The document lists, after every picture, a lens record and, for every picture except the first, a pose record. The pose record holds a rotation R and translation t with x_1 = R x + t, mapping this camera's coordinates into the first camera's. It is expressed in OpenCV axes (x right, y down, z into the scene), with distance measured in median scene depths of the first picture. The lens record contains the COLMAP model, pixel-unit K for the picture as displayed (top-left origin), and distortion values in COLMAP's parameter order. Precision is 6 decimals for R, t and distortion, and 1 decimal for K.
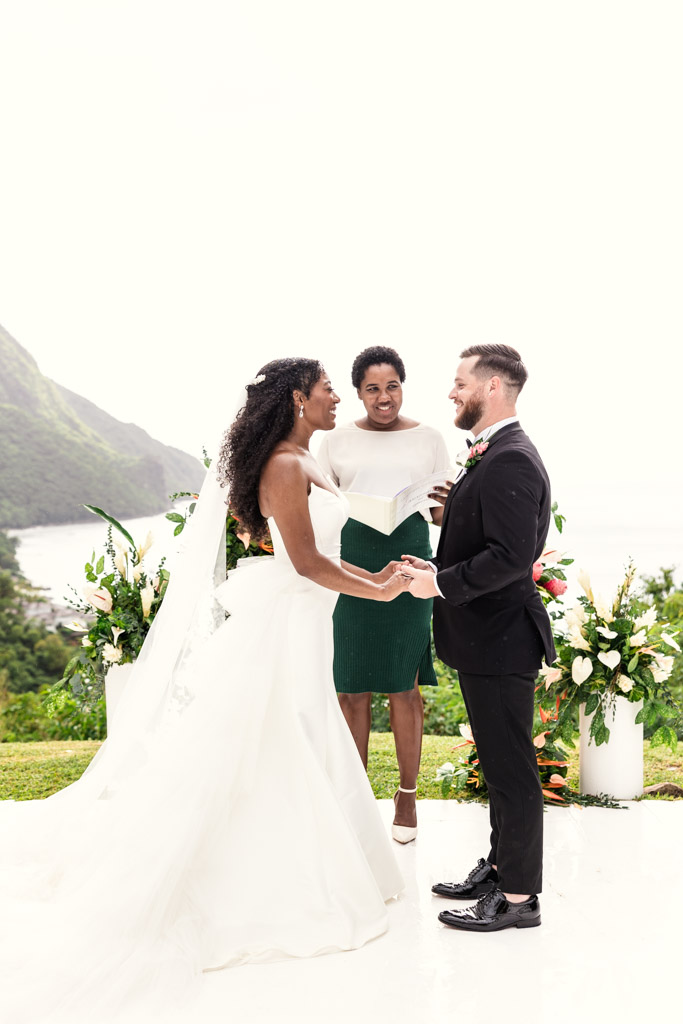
lens RADIAL K [[1206.8, 0, 323.0], [0, 1206.8, 531.5], [0, 0, 1]] dist [-0.006786, 0.000000]
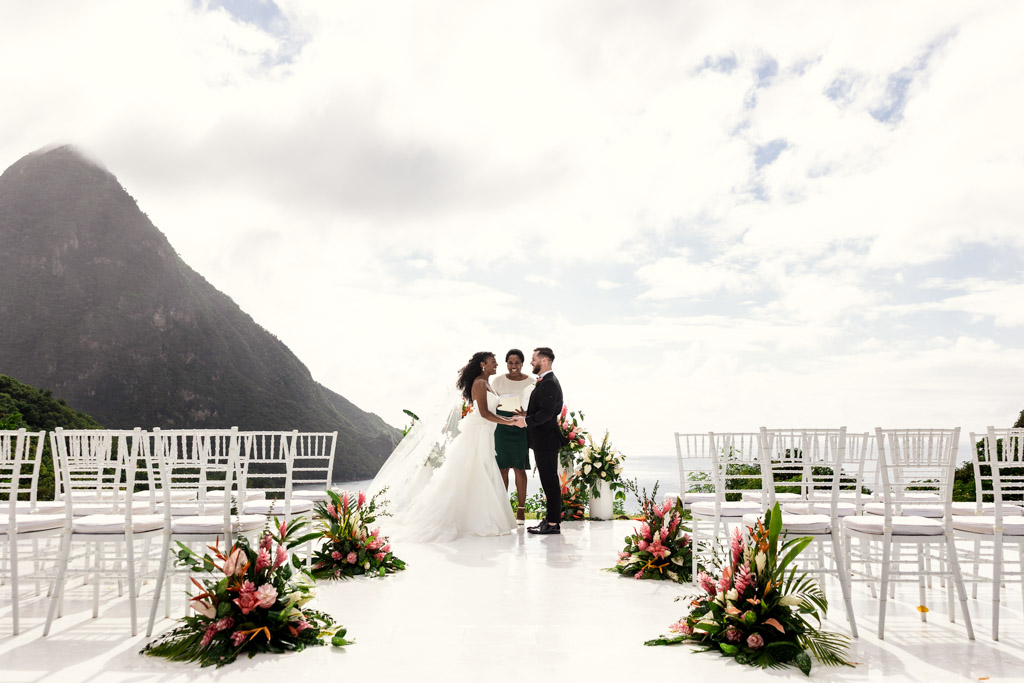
lens RADIAL K [[863.6, 0, 514.9], [0, 863.6, 341.2], [0, 0, 1]] dist [0.073144, 0.003451]
pose [[0.999849, 0.012941, 0.011614, 0.024493], [-0.010674, 0.984052, -0.177559, 0.178519], [-0.013726, 0.177408, 0.984042, -0.961359]]
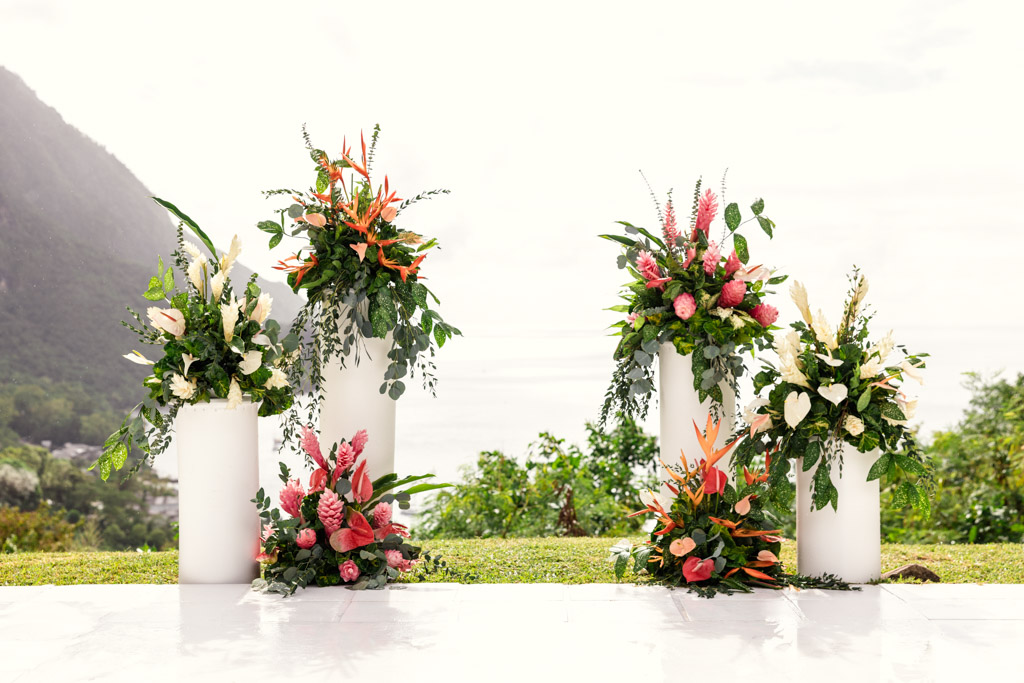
lens RADIAL K [[1450.4, 0, 504.1], [0, 1450.4, 342.5], [0, 0, 1]] dist [0.003461, 0.000000]
pose [[0.999981, -0.001111, -0.006122, 0.035048], [0.000782, 0.998563, -0.053588, 0.121874], [0.006173, 0.053582, 0.998544, 0.080995]]
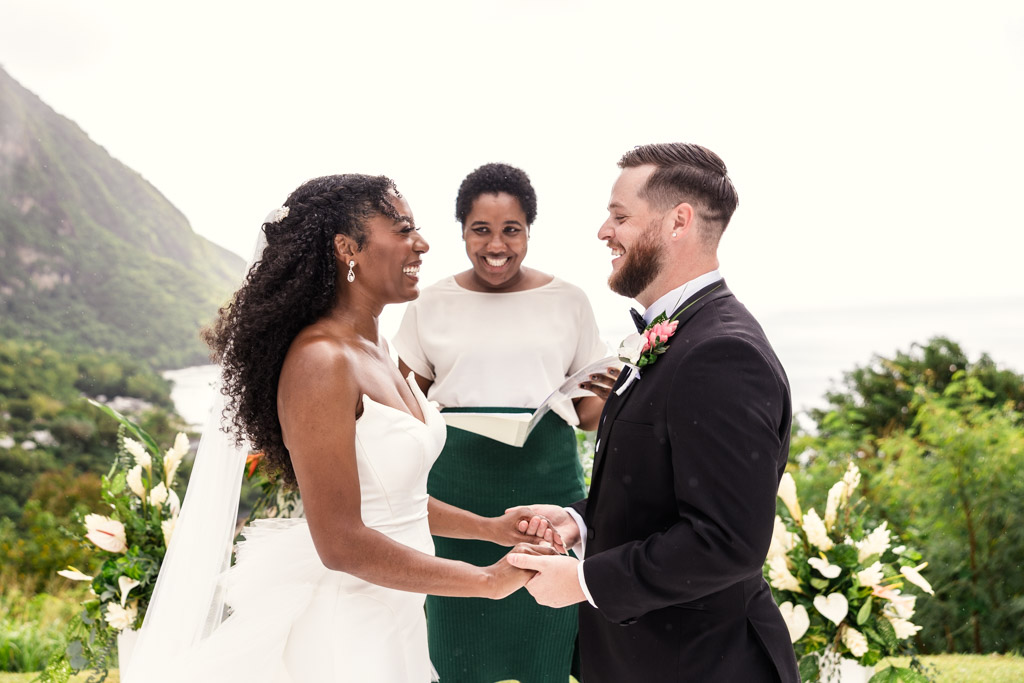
lens RADIAL K [[1103.6, 0, 457.3], [0, 1103.6, 249.8], [0, 0, 1]] dist [-0.051697, 0.000000]
pose [[0.999650, -0.026431, 0.000893, 0.026053], [0.026380, 0.994165, -0.104593, -0.039198], [0.001877, 0.104580, 0.994515, 0.348640]]
